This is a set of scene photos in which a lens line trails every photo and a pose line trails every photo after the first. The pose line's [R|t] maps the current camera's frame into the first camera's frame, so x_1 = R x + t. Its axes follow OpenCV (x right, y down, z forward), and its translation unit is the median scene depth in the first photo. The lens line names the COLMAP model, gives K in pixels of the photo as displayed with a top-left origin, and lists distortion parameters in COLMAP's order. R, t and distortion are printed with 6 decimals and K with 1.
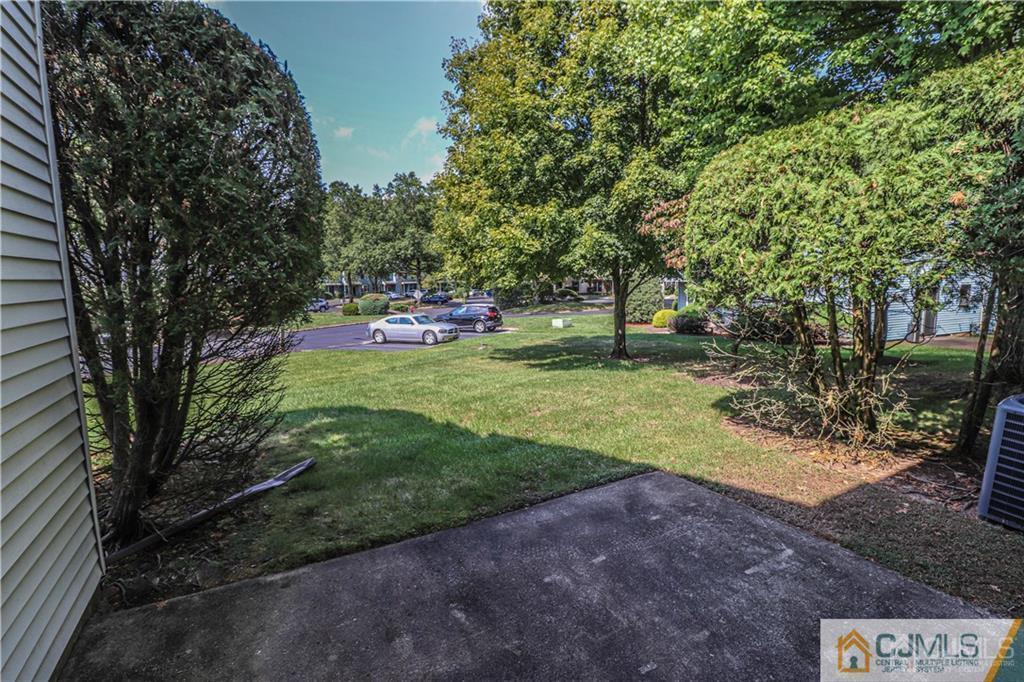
lens RADIAL K [[482.6, 0, 516.9], [0, 482.6, 335.4], [0, 0, 1]] dist [0.000946, -0.010354]
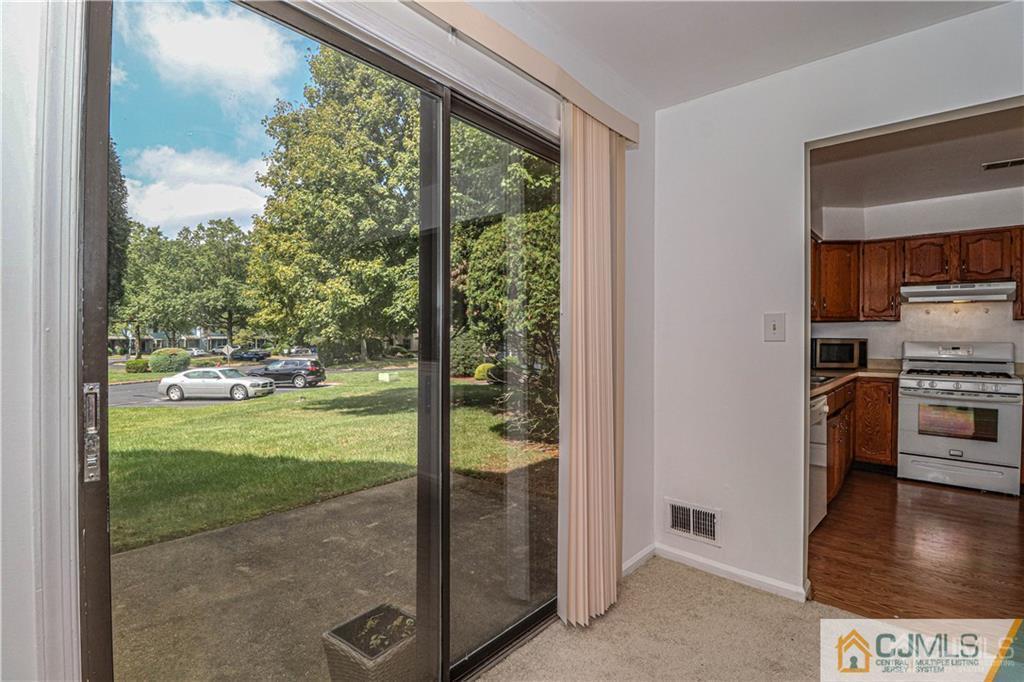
lens RADIAL K [[482.6, 0, 516.9], [0, 482.6, 335.4], [0, 0, 1]] dist [0.000946, -0.010354]
pose [[0.943601, 0.023342, 0.330262, 0.025146], [0.018121, 0.992375, -0.121912, 0.033551], [-0.330590, 0.121021, 0.935983, -0.095094]]
